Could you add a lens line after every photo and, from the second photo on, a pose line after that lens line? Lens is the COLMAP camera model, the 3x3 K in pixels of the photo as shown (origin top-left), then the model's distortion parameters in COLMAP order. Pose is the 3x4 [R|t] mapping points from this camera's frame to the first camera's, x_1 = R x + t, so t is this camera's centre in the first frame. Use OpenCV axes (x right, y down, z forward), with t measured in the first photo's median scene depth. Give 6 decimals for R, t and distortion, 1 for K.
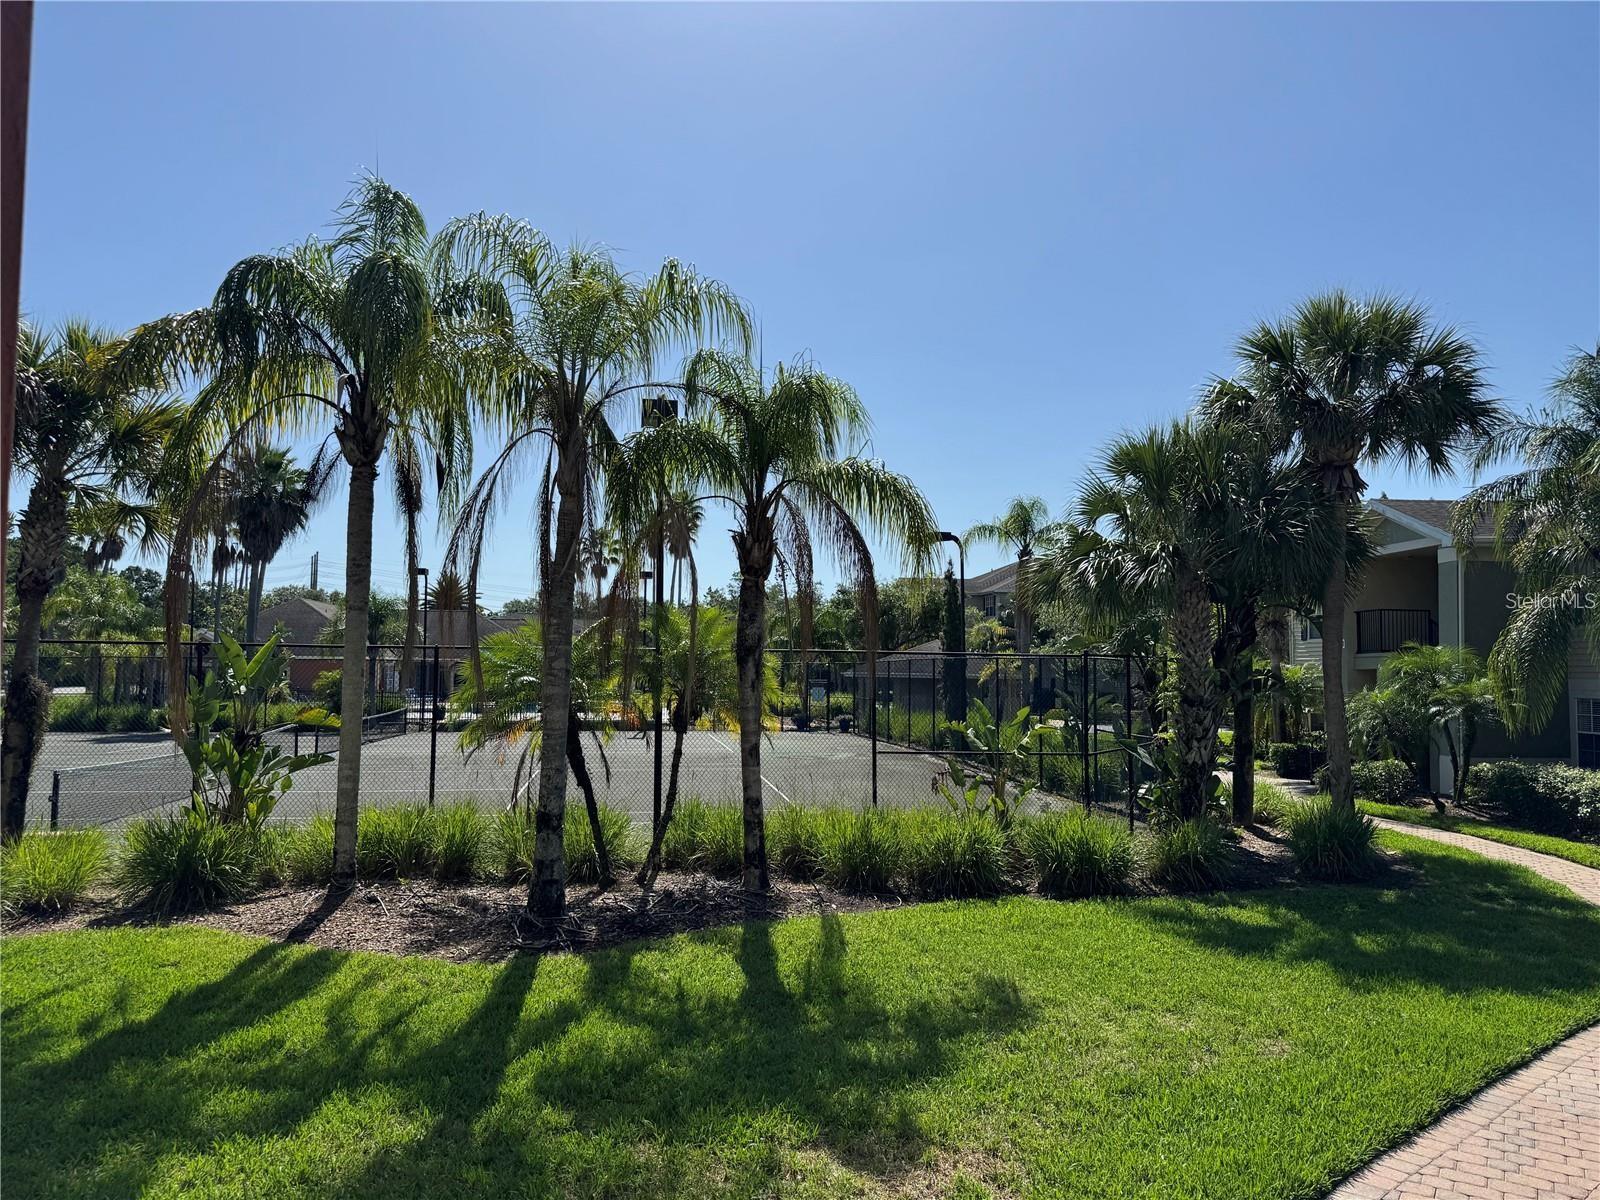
lens RADIAL K [[1120.7, 0, 791.2], [0, 1120.7, 597.6], [0, 0, 1]] dist [0.120697, -0.169641]
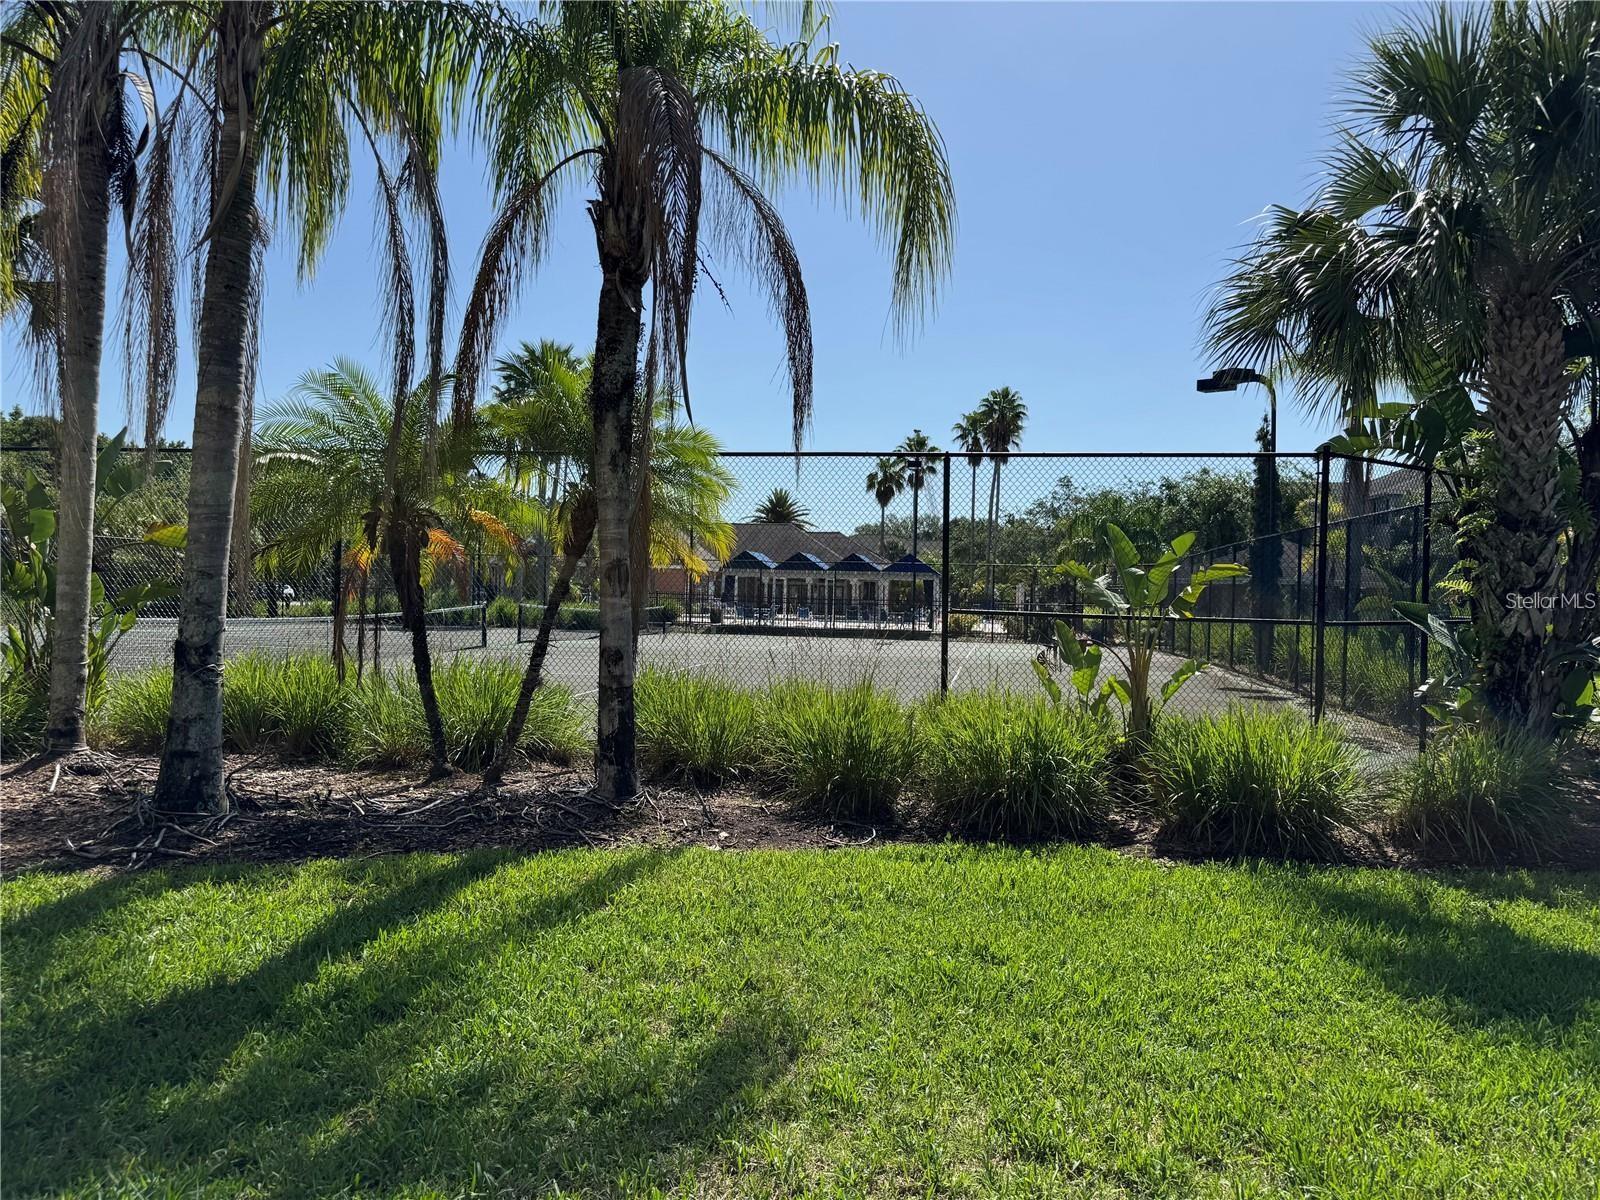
lens RADIAL K [[1133.9, 0, 810.3], [0, 1133.9, 594.7], [0, 0, 1]] dist [0.018272, -0.001502]
pose [[0.950637, 0.013474, -0.310011, 0.228742], [0.003944, 0.998451, 0.055490, 0.106815], [0.310279, -0.053974, 0.949112, 0.426849]]
